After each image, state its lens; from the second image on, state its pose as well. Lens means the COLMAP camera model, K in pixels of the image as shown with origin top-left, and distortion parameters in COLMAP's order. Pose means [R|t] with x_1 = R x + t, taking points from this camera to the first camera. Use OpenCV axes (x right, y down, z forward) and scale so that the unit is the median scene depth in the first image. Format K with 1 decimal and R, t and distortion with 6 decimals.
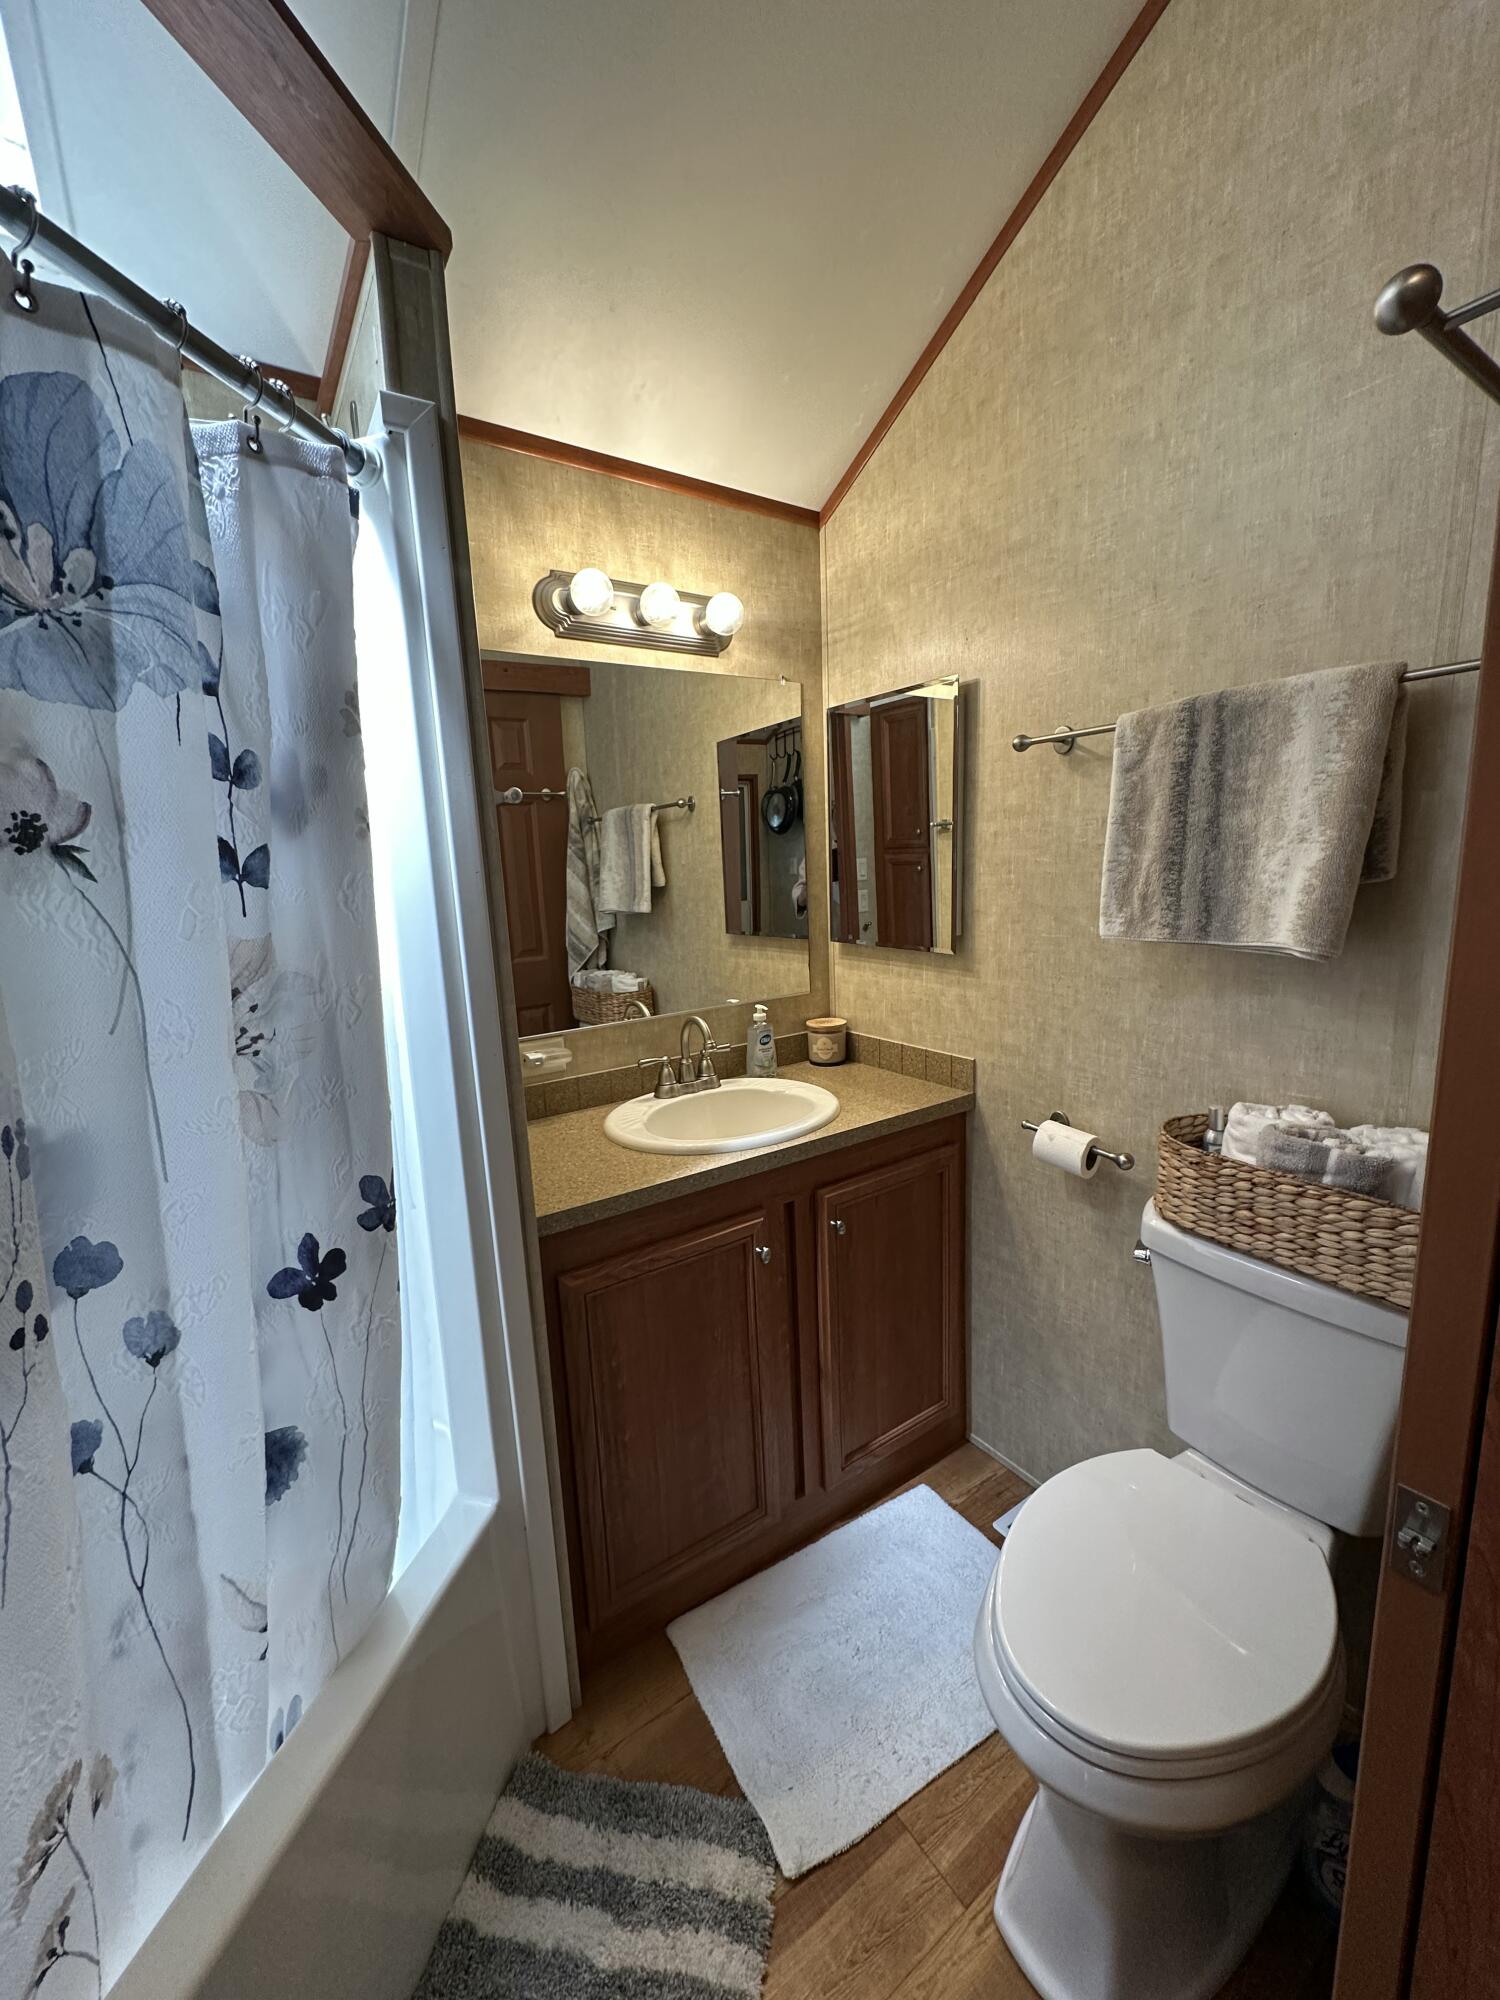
lens RADIAL K [[798.0, 0, 748.1], [0, 798.0, 1003.0], [0, 0, 1]] dist [-0.000910, 0.000311]
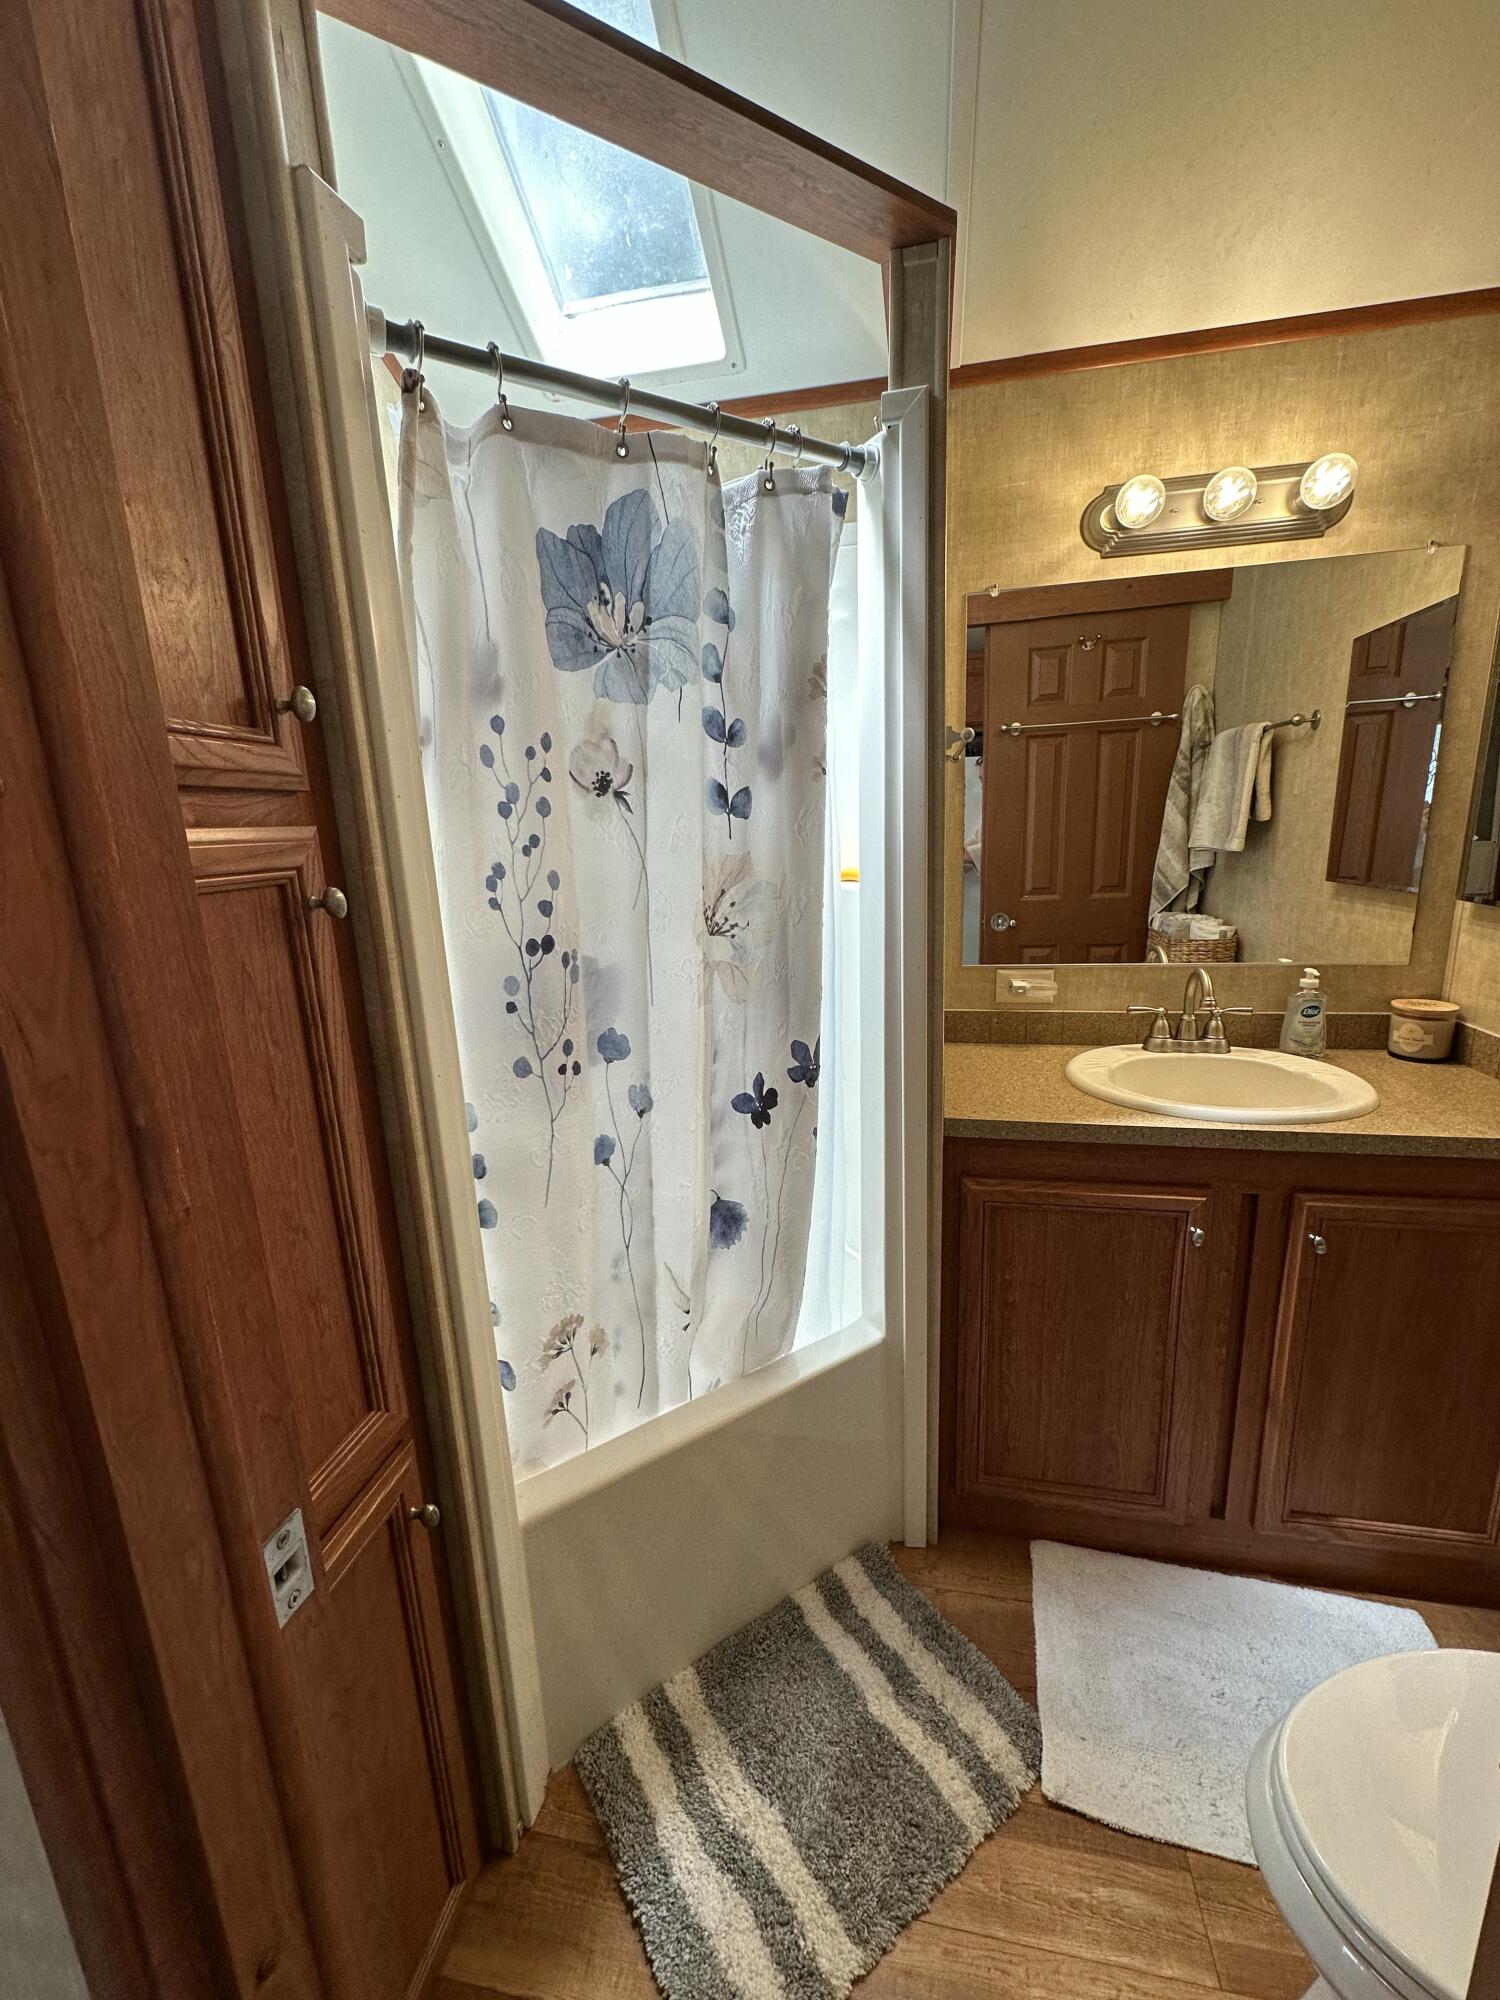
lens RADIAL K [[798.0, 0, 748.1], [0, 798.0, 1003.0], [0, 0, 1]] dist [-0.000910, 0.000311]
pose [[0.699544, 0.173527, -0.693201, 0.276683], [-0.114573, 0.984754, 0.130889, -0.006052], [0.705345, -0.012141, 0.708760, 0.005497]]
